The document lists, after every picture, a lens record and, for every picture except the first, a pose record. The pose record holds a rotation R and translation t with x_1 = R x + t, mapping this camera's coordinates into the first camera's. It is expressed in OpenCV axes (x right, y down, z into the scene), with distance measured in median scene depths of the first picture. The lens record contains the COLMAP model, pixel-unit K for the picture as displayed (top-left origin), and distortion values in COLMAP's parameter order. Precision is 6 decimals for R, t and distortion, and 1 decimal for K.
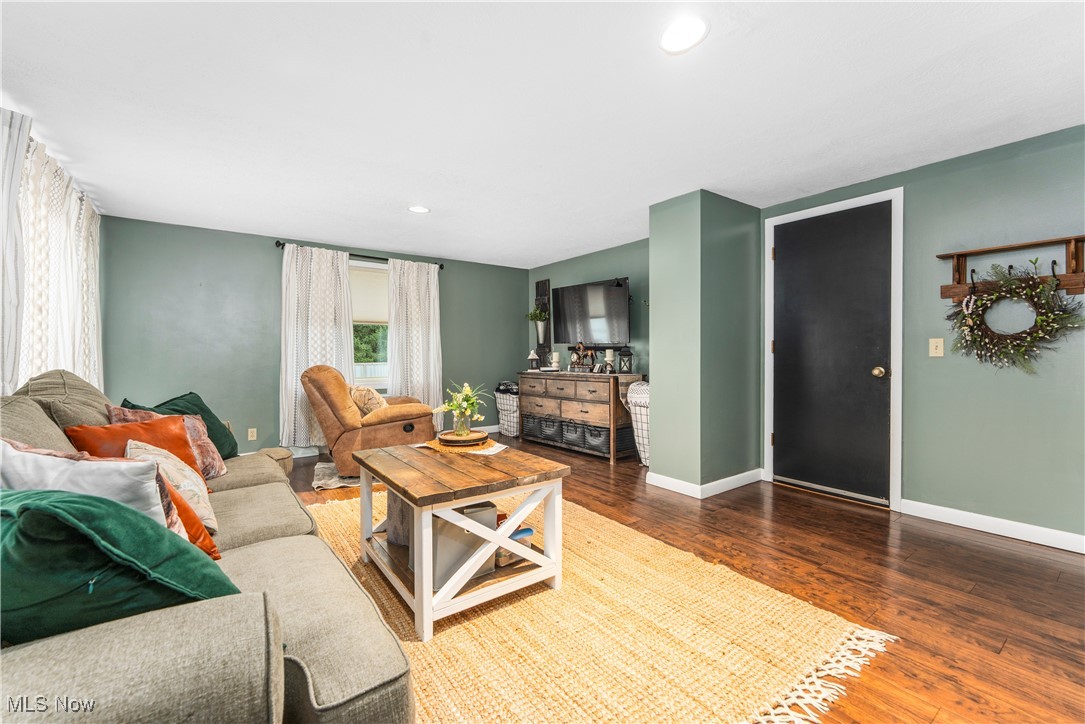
lens RADIAL K [[441.1, 0, 540.3], [0, 441.1, 354.7], [0, 0, 1]] dist [0.000338, 0.000097]
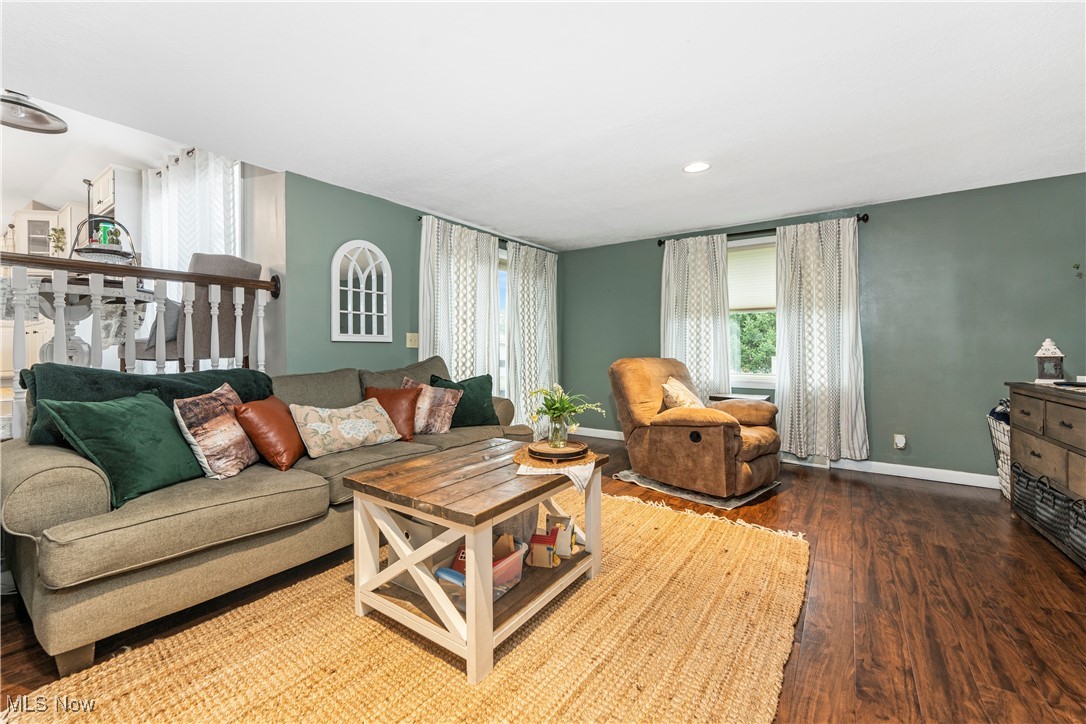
lens RADIAL K [[441.5, 0, 540.8], [0, 441.5, 354.7], [0, 0, 1]] dist [0.000338, 0.000097]
pose [[0.323702, 0.015423, -0.946033, 0.300412], [-0.001441, 0.999874, 0.015807, 0.000104], [0.946158, -0.003753, 0.323683, 0.362704]]
